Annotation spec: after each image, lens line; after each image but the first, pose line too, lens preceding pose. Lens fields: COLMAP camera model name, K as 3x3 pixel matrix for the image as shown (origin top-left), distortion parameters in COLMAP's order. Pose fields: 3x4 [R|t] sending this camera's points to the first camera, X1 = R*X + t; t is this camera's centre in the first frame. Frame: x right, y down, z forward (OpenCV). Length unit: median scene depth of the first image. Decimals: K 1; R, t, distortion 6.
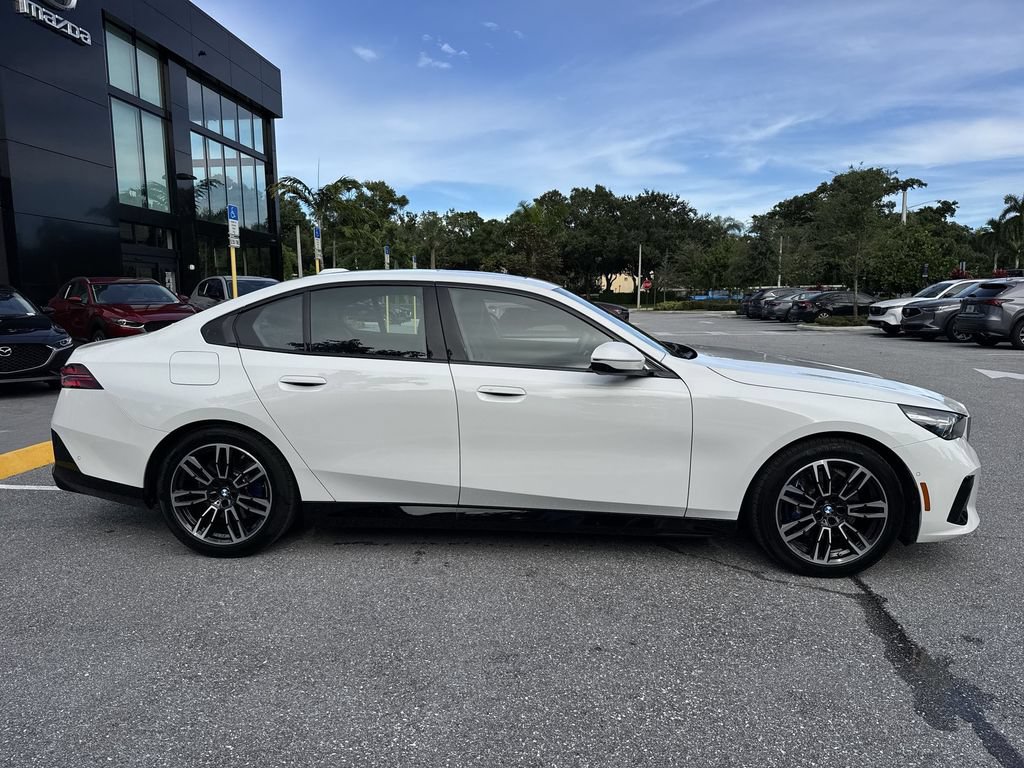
lens RADIAL K [[718.7, 0, 509.7], [0, 718.7, 405.7], [0, 0, 1]] dist [0.055578, -0.072725]
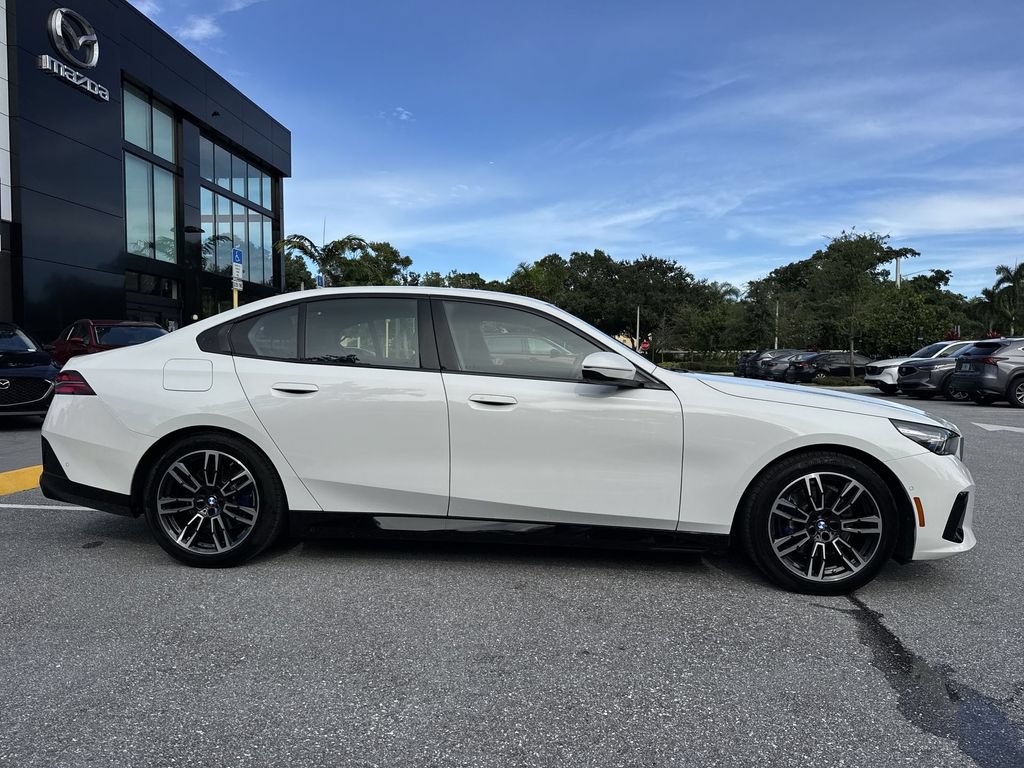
lens RADIAL K [[718.8, 0, 507.7], [0, 718.8, 405.6], [0, 0, 1]] dist [0.065449, -0.085110]
pose [[0.999873, 0.015866, -0.001566, 0.002280], [-0.015942, 0.996256, -0.084965, 0.015130], [0.000212, 0.084980, 0.996383, 0.000198]]
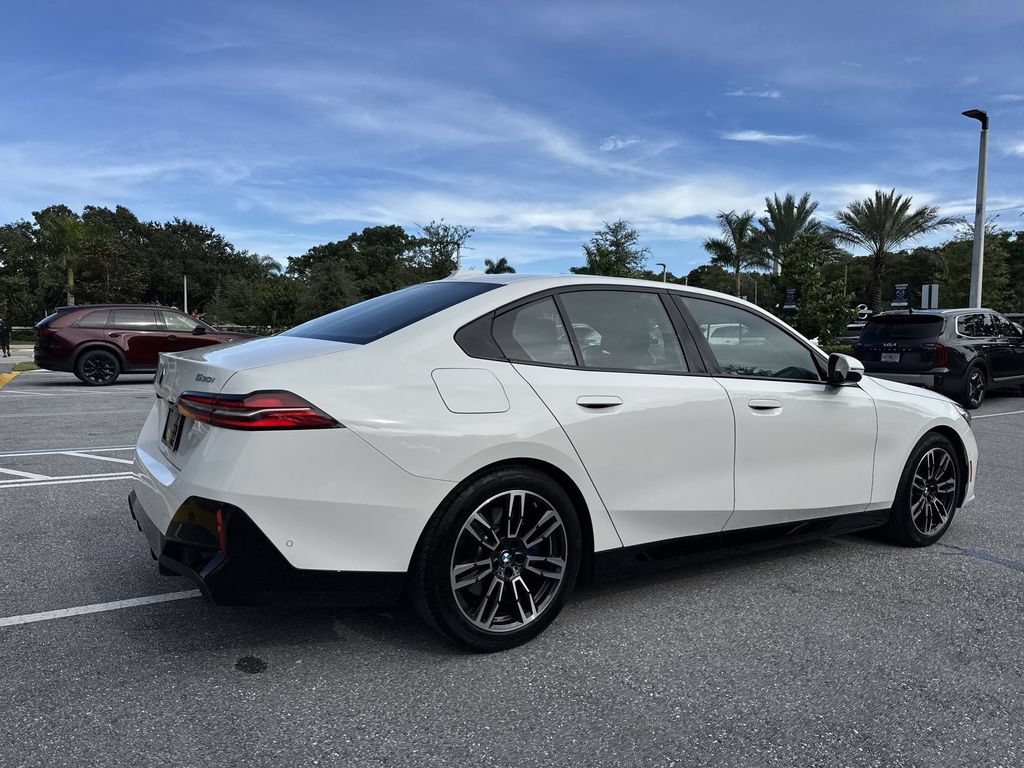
lens RADIAL K [[718.7, 0, 509.7], [0, 718.7, 405.7], [0, 0, 1]] dist [0.055578, -0.072725]
pose [[0.794555, -0.036780, 0.606077, -0.184187], [0.069992, 0.997058, -0.031252, -0.002414], [-0.603144, 0.067252, 0.794792, 0.090119]]
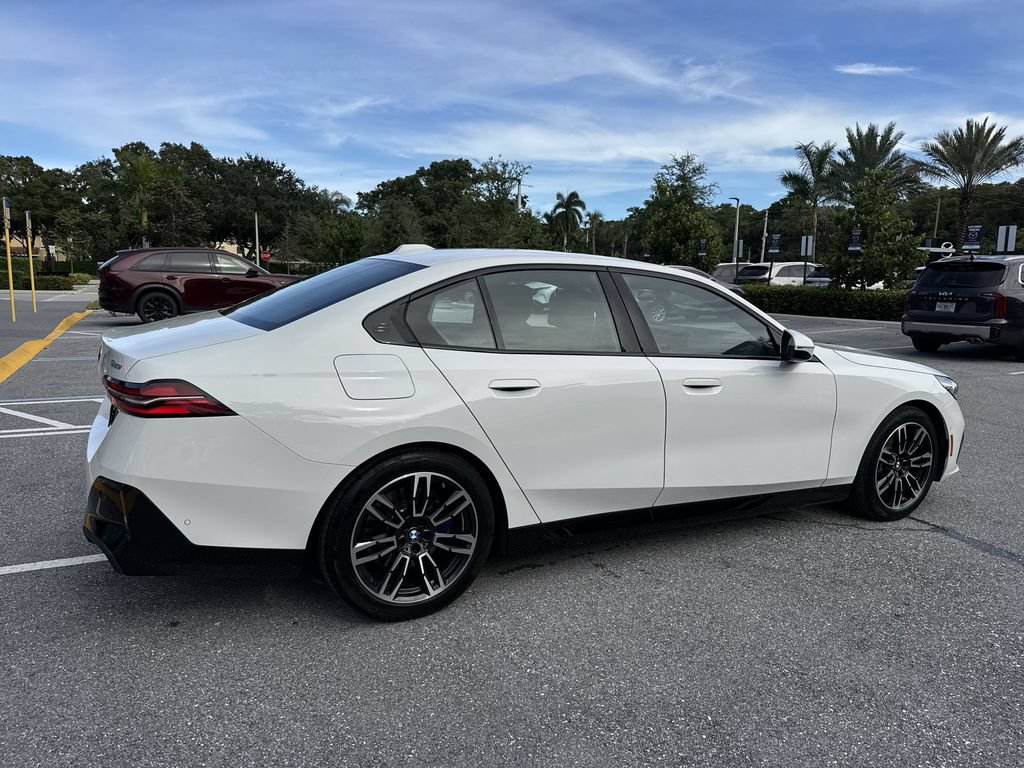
lens RADIAL K [[715.8, 0, 522.6], [0, 715.8, 406.3], [0, 0, 1]] dist [0.048207, -0.066911]
pose [[0.841694, -0.074528, 0.534786, -0.154549], [0.054546, 0.997098, 0.053106, -0.011327], [-0.537192, -0.015529, 0.843317, 0.065259]]
